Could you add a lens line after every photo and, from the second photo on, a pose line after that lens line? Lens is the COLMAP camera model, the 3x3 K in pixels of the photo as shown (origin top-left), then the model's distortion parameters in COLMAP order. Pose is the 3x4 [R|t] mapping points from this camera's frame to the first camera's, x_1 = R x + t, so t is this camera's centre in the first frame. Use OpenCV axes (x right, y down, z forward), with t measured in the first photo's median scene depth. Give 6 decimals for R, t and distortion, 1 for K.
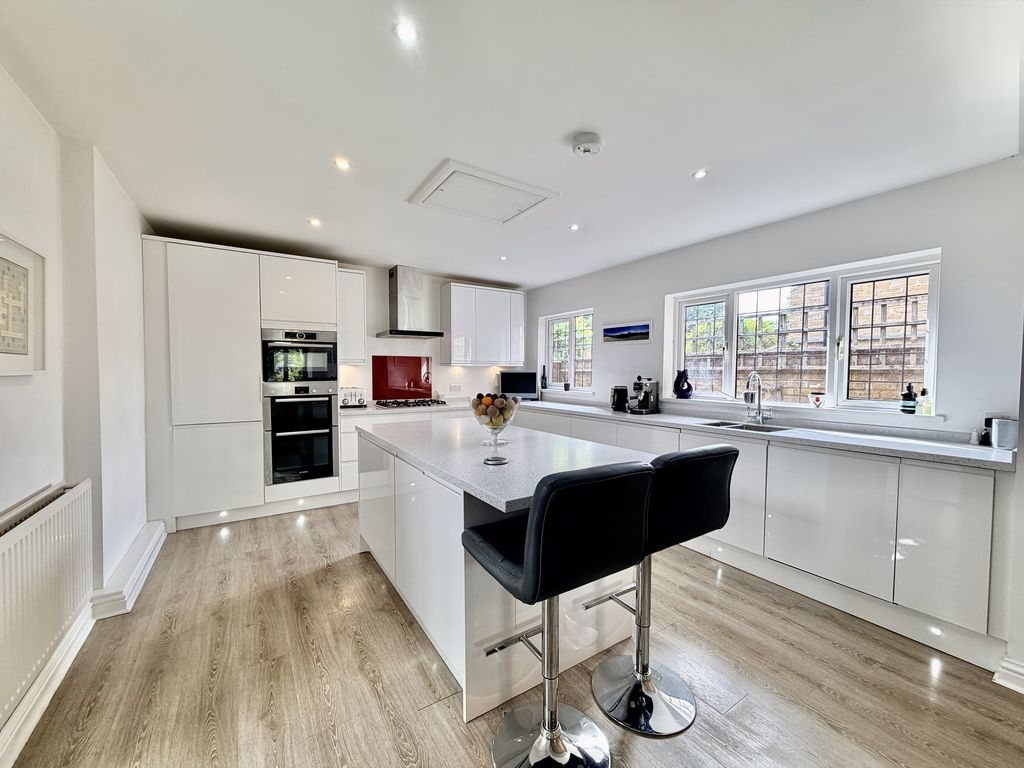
lens RADIAL K [[406.9, 0, 512.4], [0, 406.9, 384.8], [0, 0, 1]] dist [-0.000757, -0.000110]
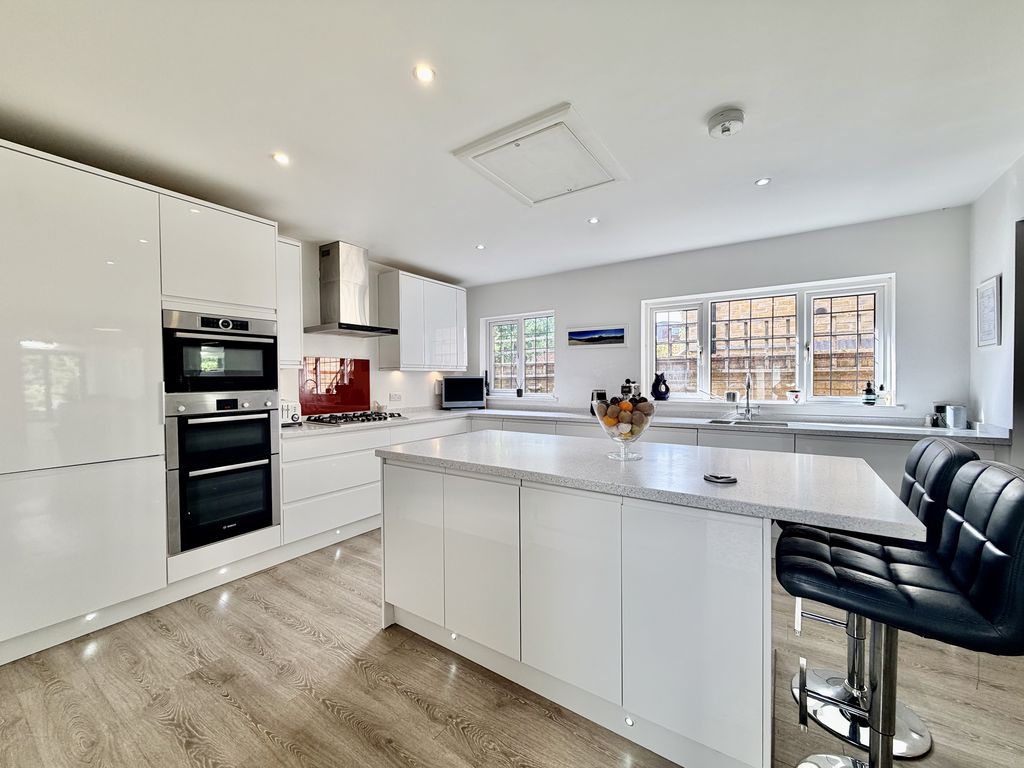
lens RADIAL K [[406.9, 0, 512.0], [0, 406.9, 385.4], [0, 0, 1]] dist [-0.000757, -0.000110]
pose [[0.920709, -0.015165, 0.389956, -0.340127], [0.023152, 0.999607, -0.015790, 0.003242], [-0.389563, 0.023566, 0.920698, 0.191635]]
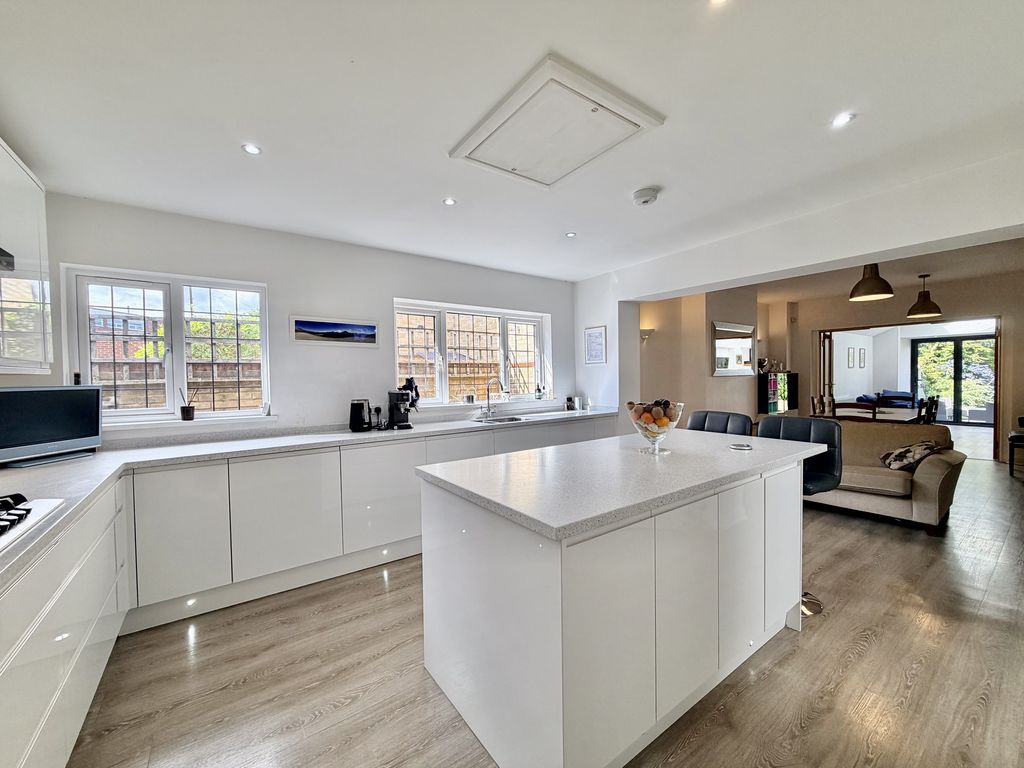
lens RADIAL K [[406.9, 0, 509.6], [0, 406.9, 385.8], [0, 0, 1]] dist [-0.000757, -0.000110]
pose [[-0.040961, -0.023538, 0.998883, -0.578511], [0.050437, 0.998399, 0.025595, -0.031072], [-0.997887, 0.051429, -0.039709, 0.809187]]
